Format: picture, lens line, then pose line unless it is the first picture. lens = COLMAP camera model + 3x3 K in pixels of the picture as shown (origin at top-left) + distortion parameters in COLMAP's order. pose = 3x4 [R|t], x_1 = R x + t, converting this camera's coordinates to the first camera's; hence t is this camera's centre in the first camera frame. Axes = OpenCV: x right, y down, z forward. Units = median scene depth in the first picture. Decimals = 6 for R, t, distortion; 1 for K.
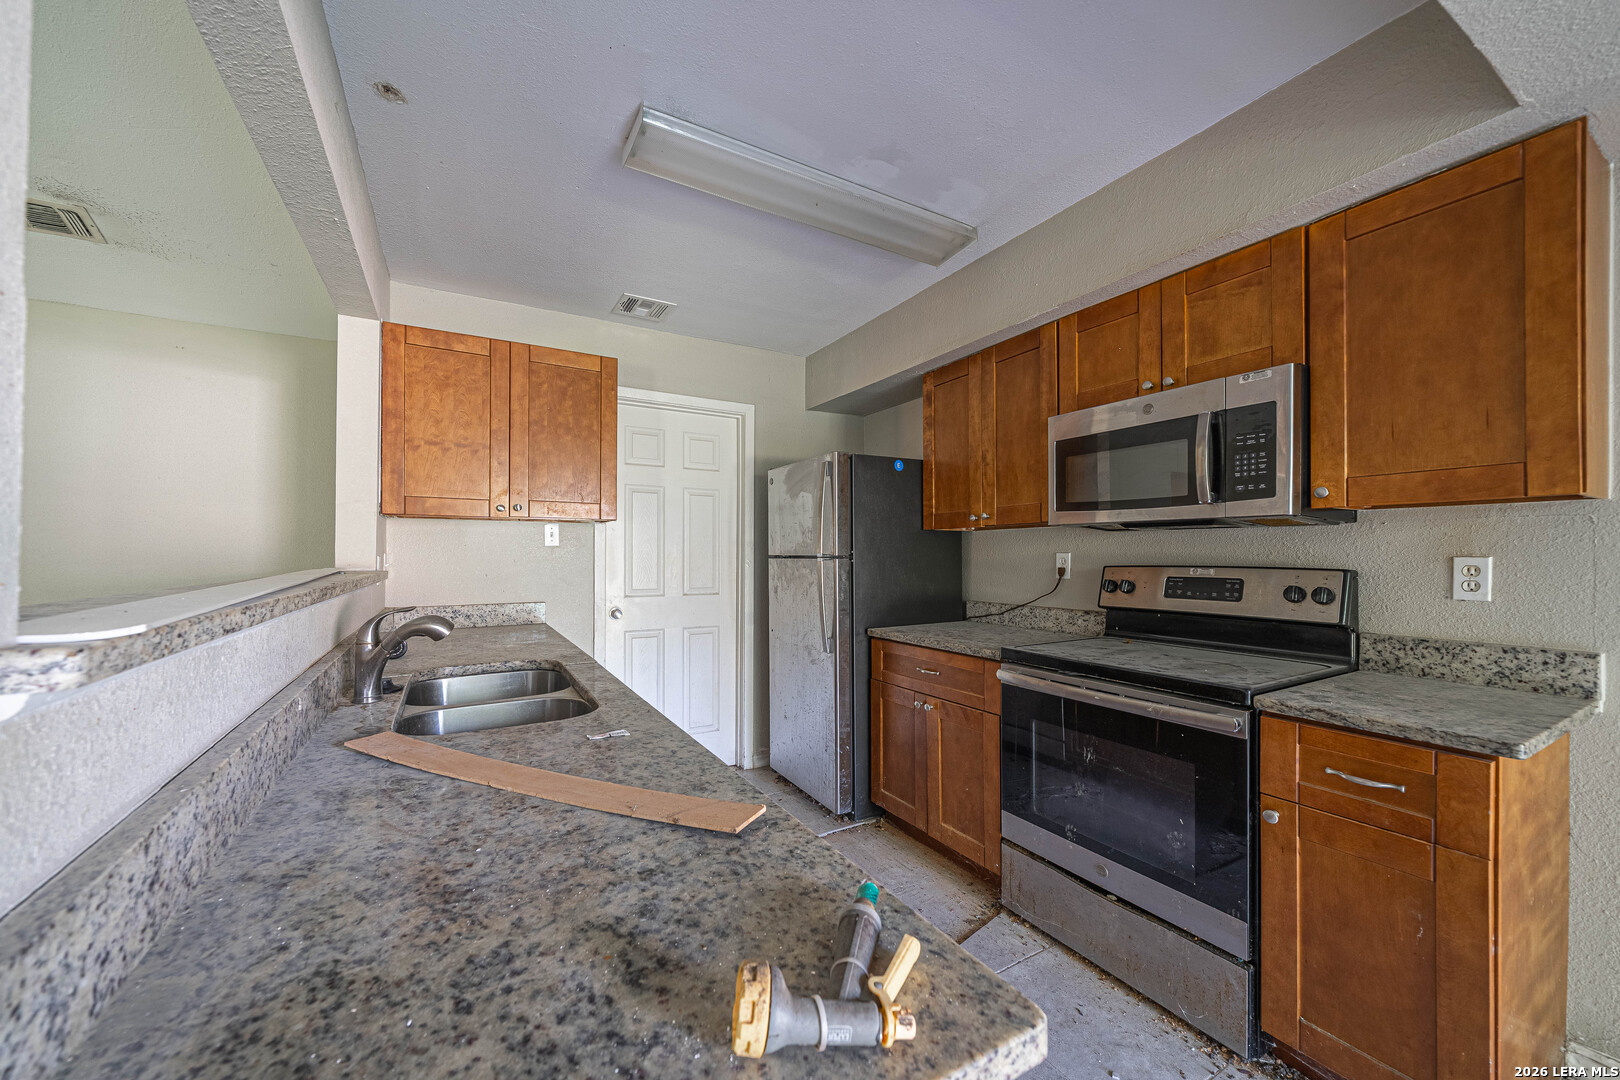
lens RADIAL K [[603.2, 0, 800.2], [0, 603.2, 555.7], [0, 0, 1]] dist [-0.003523, 0.000096]
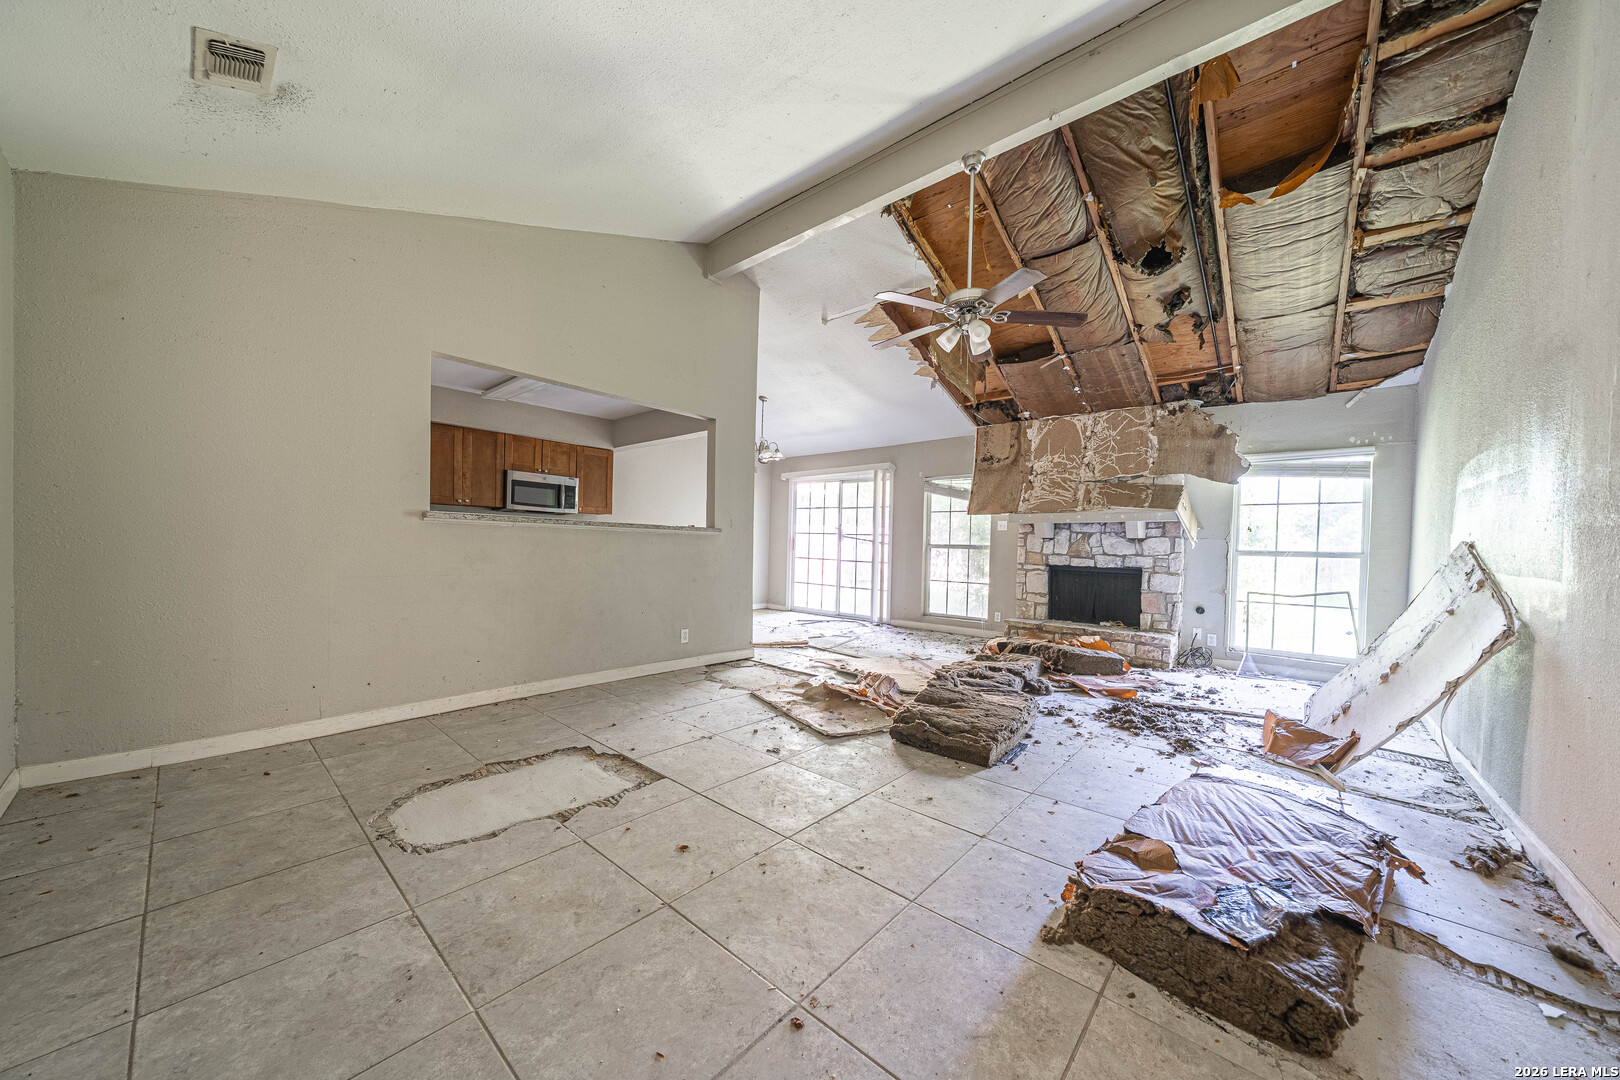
lens RADIAL K [[557.1, 0, 800.2], [0, 557.1, 554.1], [0, 0, 1]] dist [-0.004194, -0.000227]
pose [[-0.316570, -0.021552, 0.948324, -3.138826], [-0.025216, 0.999580, 0.014299, 0.113211], [-0.948234, -0.019386, -0.316981, 0.676030]]
